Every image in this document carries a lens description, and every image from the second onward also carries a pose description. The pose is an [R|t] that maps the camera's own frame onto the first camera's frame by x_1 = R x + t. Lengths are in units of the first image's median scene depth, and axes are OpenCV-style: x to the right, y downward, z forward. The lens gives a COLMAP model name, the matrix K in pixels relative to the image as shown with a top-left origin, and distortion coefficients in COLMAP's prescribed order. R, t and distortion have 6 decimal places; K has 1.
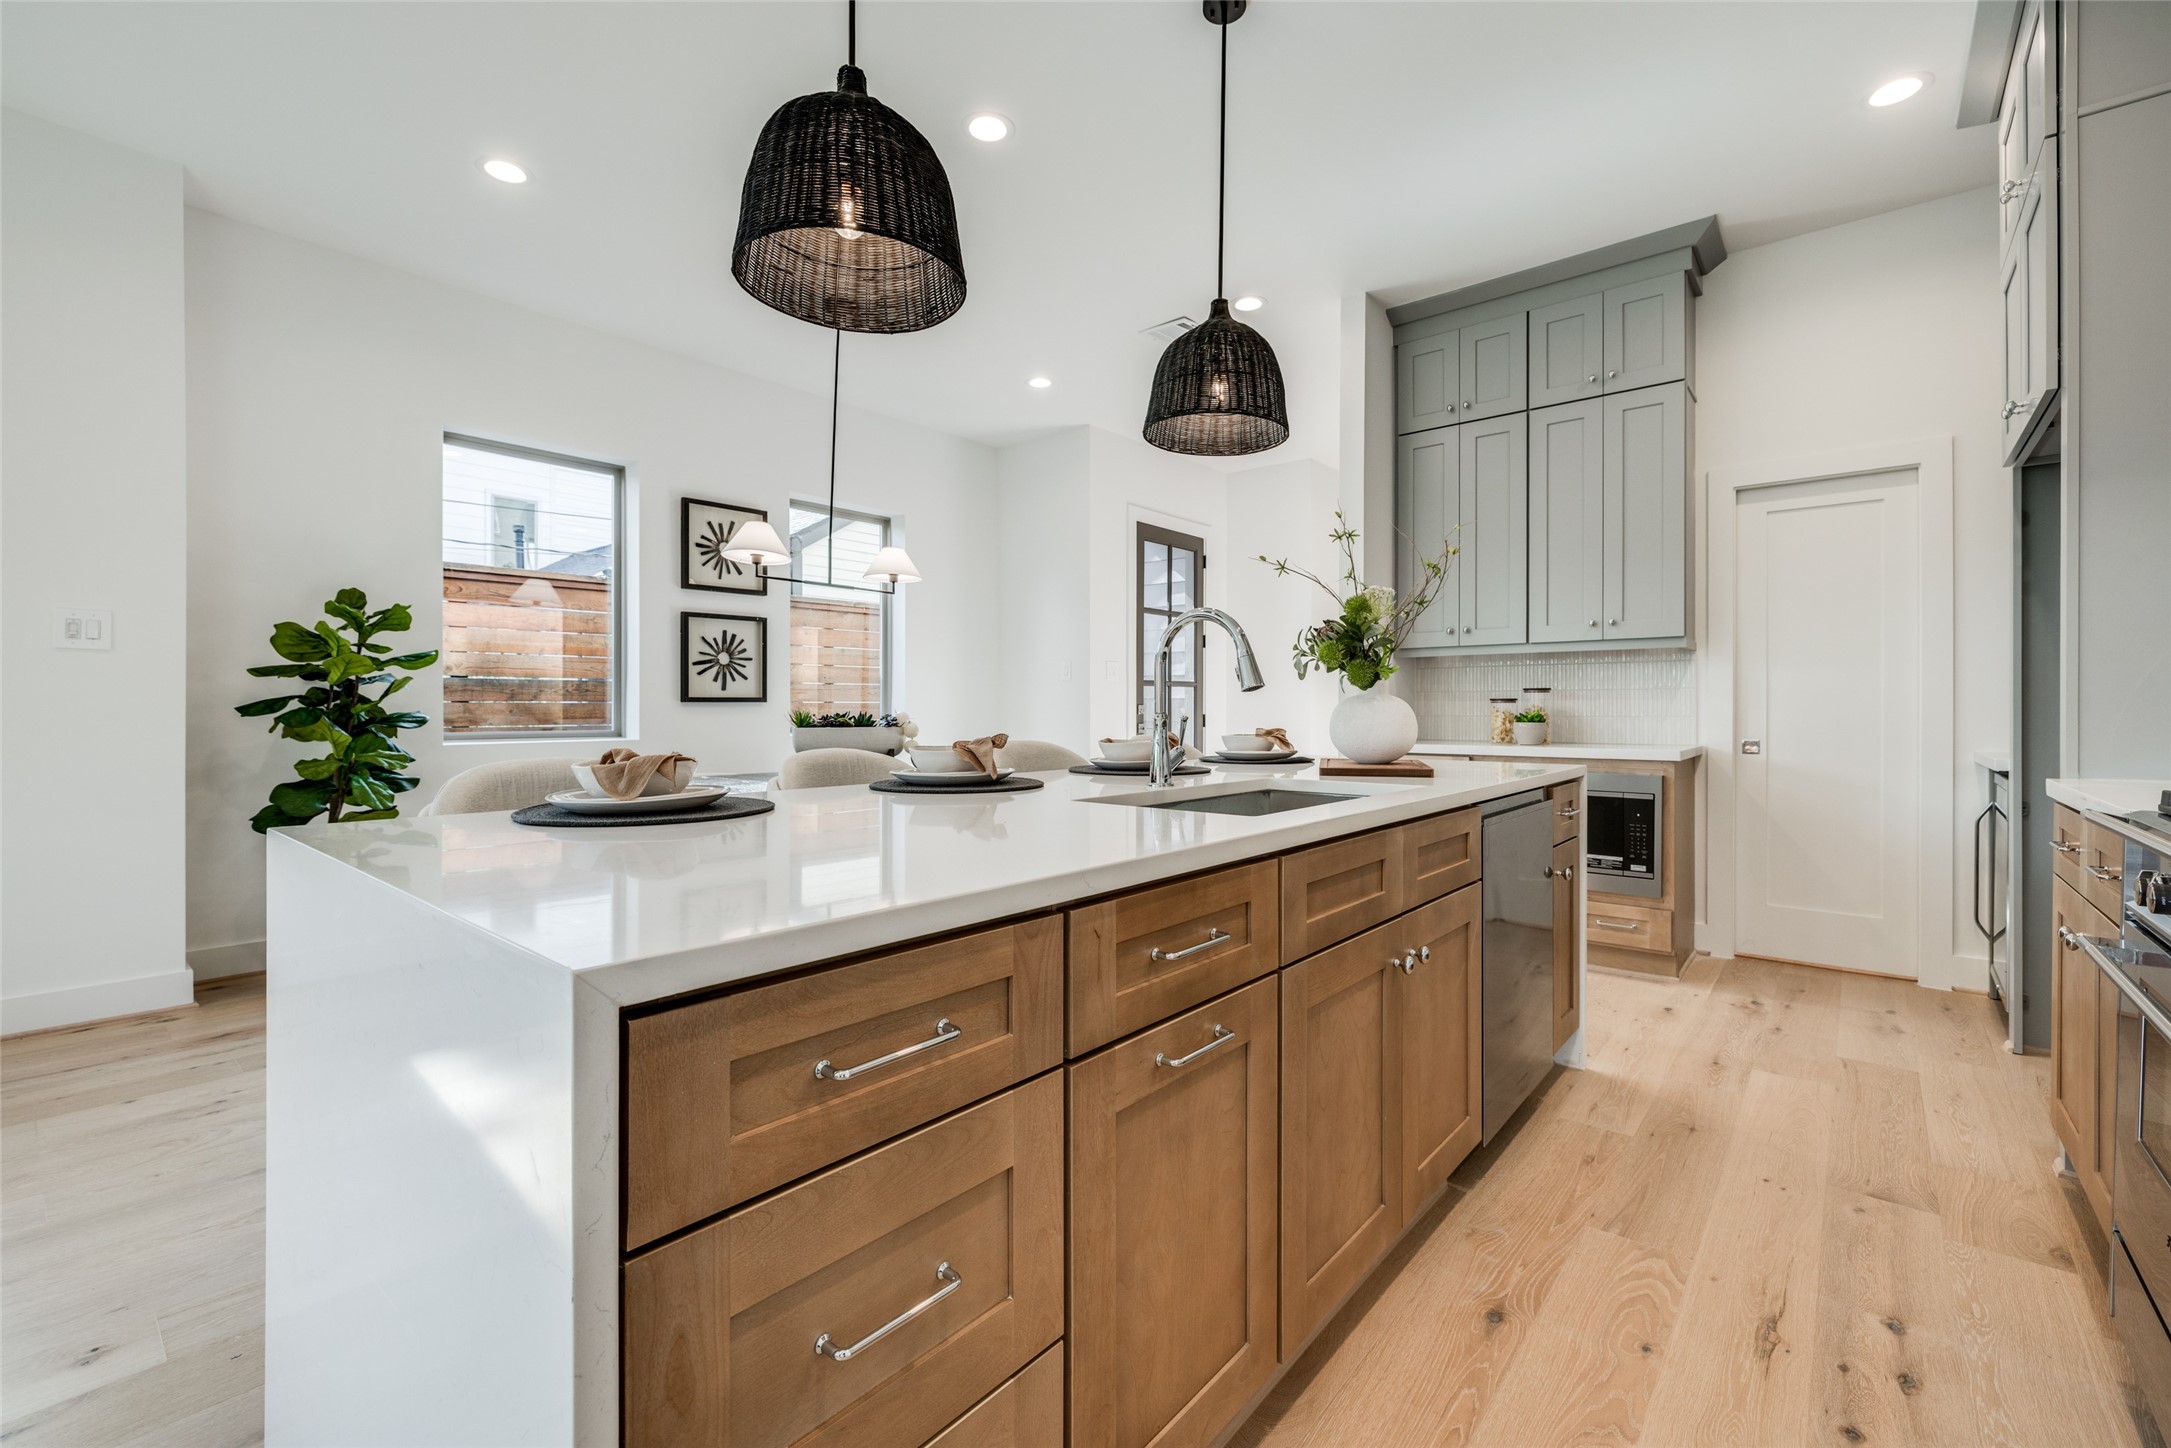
lens RADIAL K [[910.2, 0, 1096.5], [0, 910.2, 708.8], [0, 0, 1]] dist [-0.000692, 0.000010]
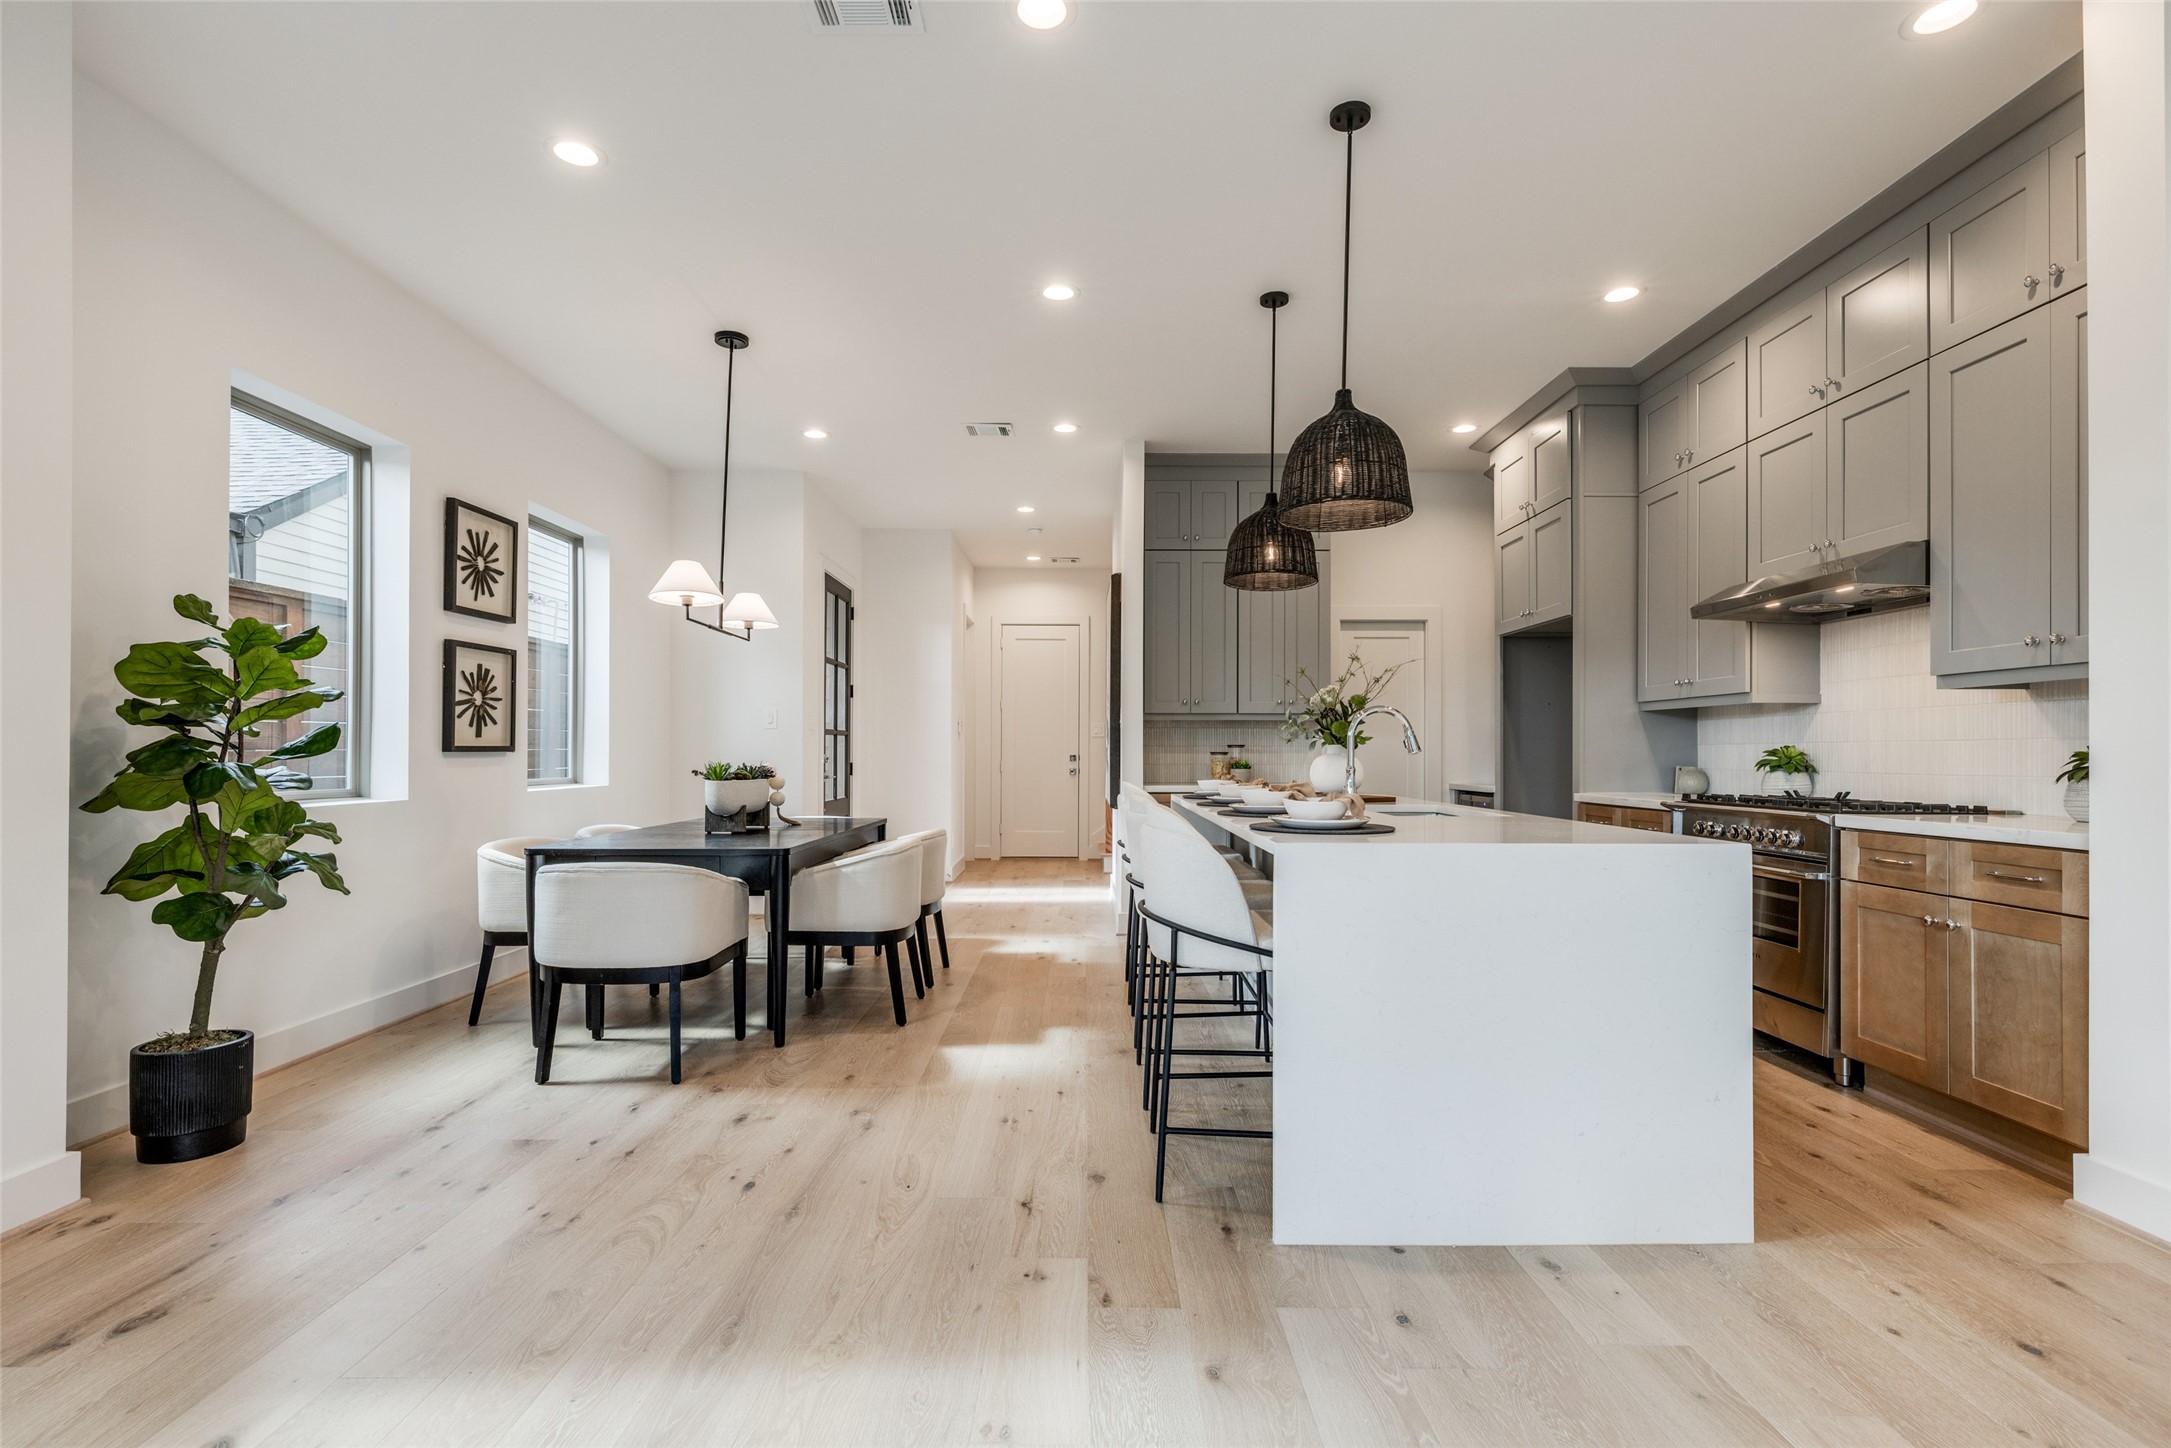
lens RADIAL K [[999.4, 0, 1086.2], [0, 999.4, 749.1], [0, 0, 1]] dist [-0.000419, -0.000016]
pose [[0.764244, 0.004132, 0.644913, -0.868286], [-0.001787, 0.999989, -0.004289, -0.010546], [-0.644924, 0.002126, 0.764244, -0.052072]]
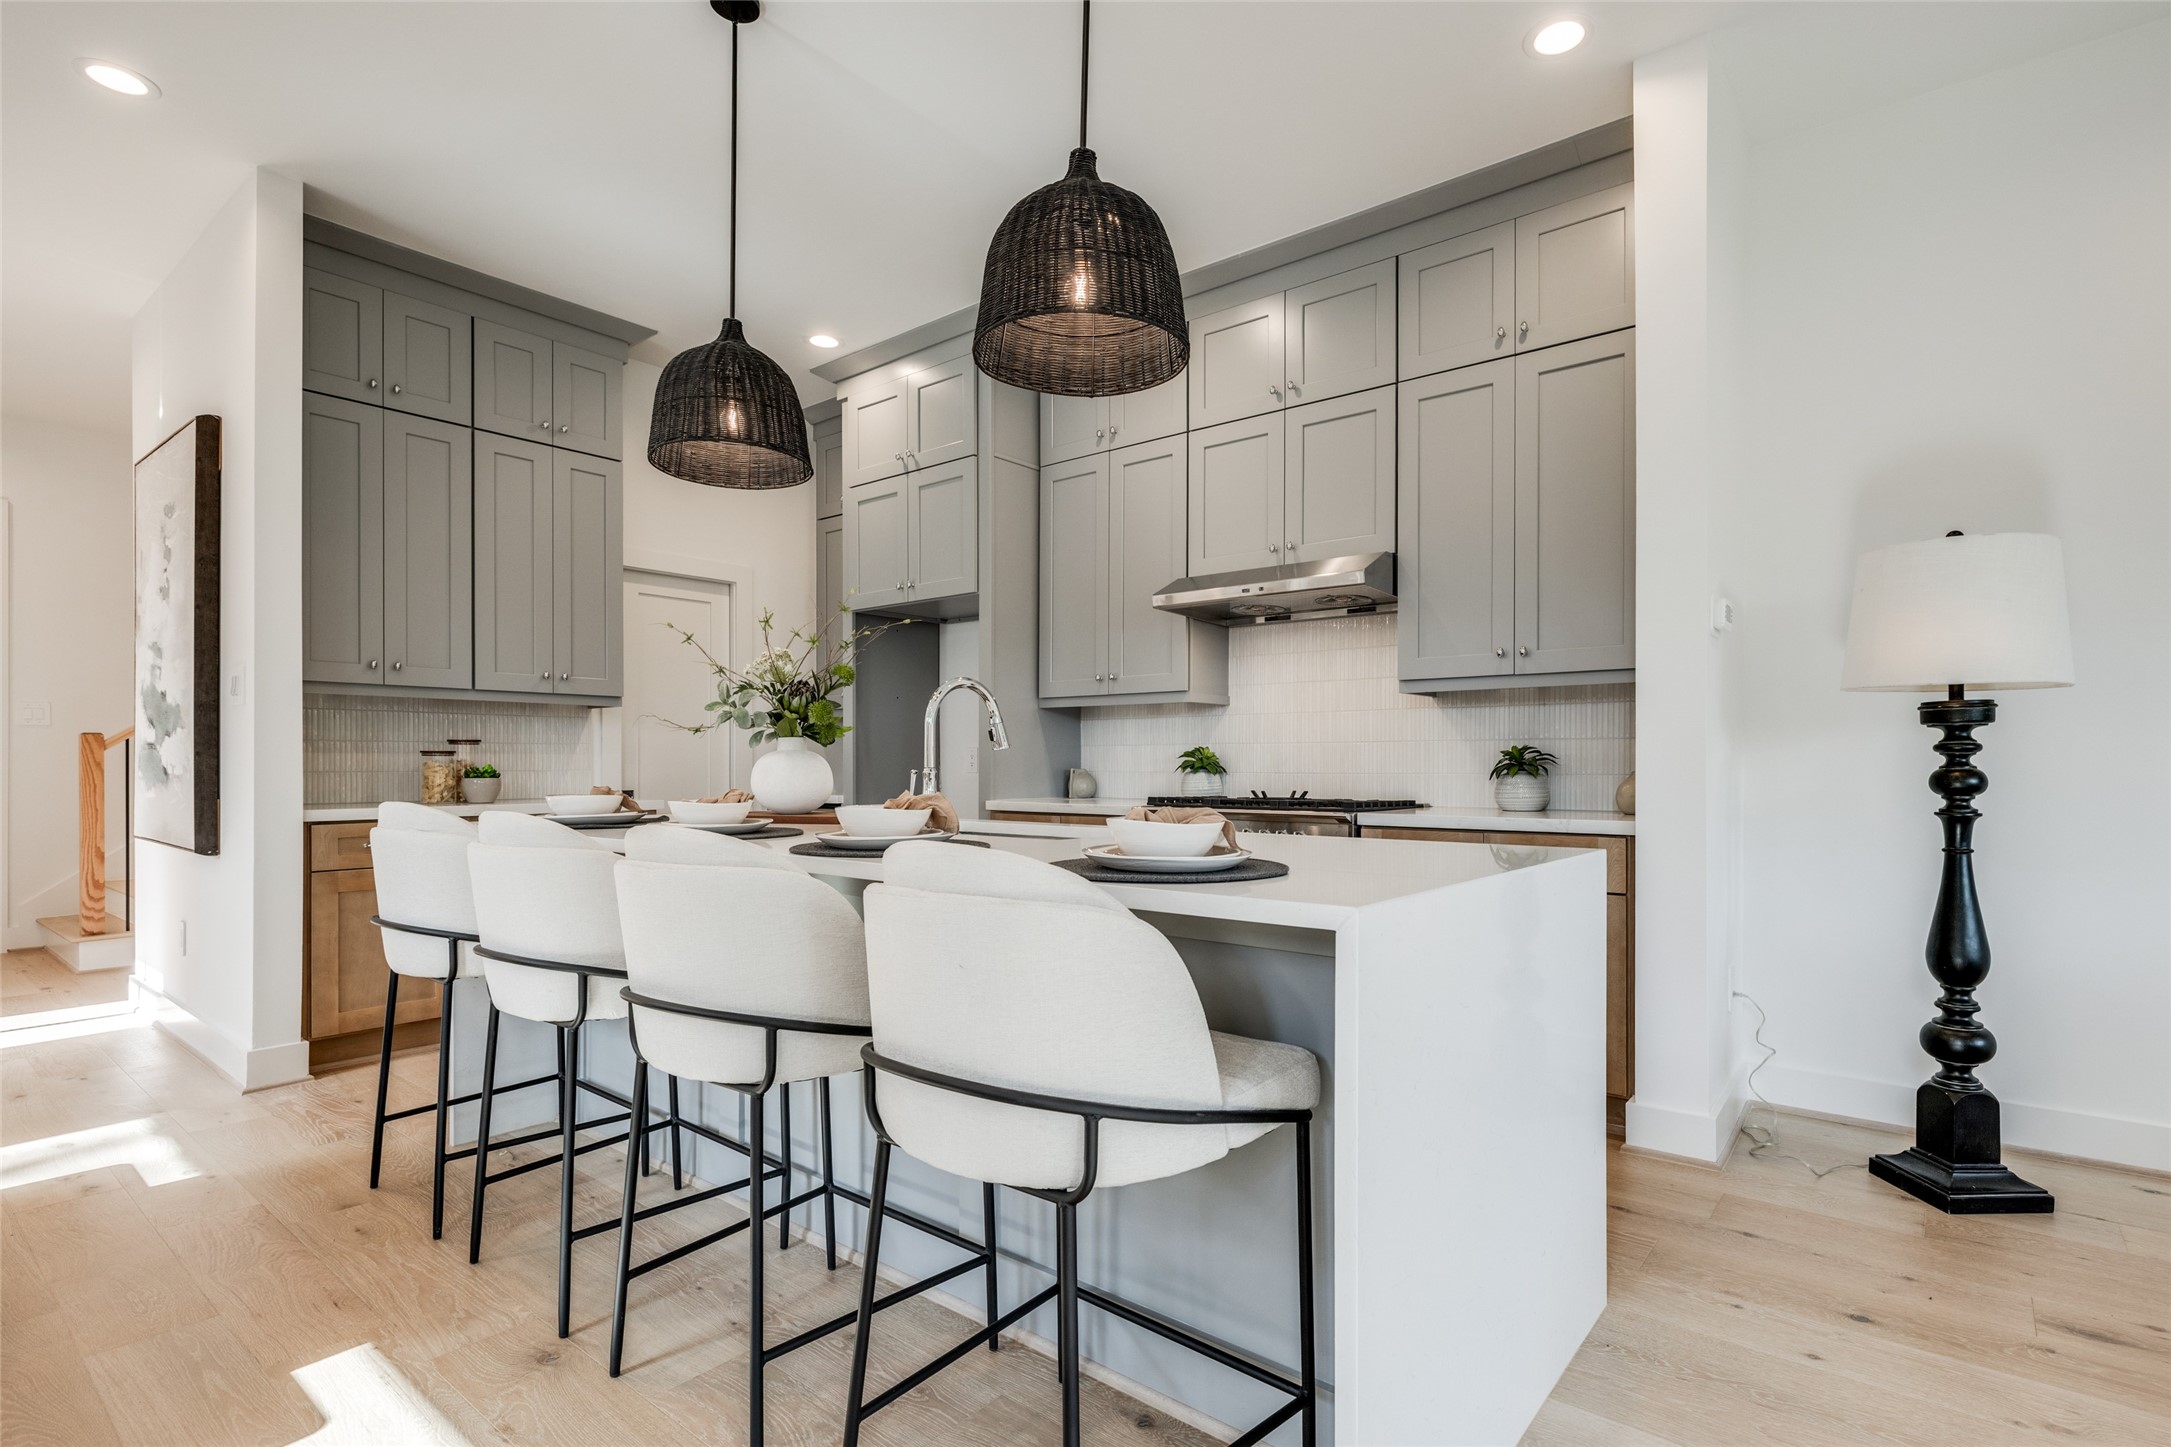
lens RADIAL K [[1046.7, 0, 1146.2], [0, 1046.7, 767.3], [0, 0, 1]] dist [-0.003614, -0.000128]
pose [[-0.039492, -0.002216, 0.999217, -0.694185], [-0.001253, 0.999997, 0.002169, 0.001376], [-0.999219, -0.001166, -0.039494, 0.462907]]
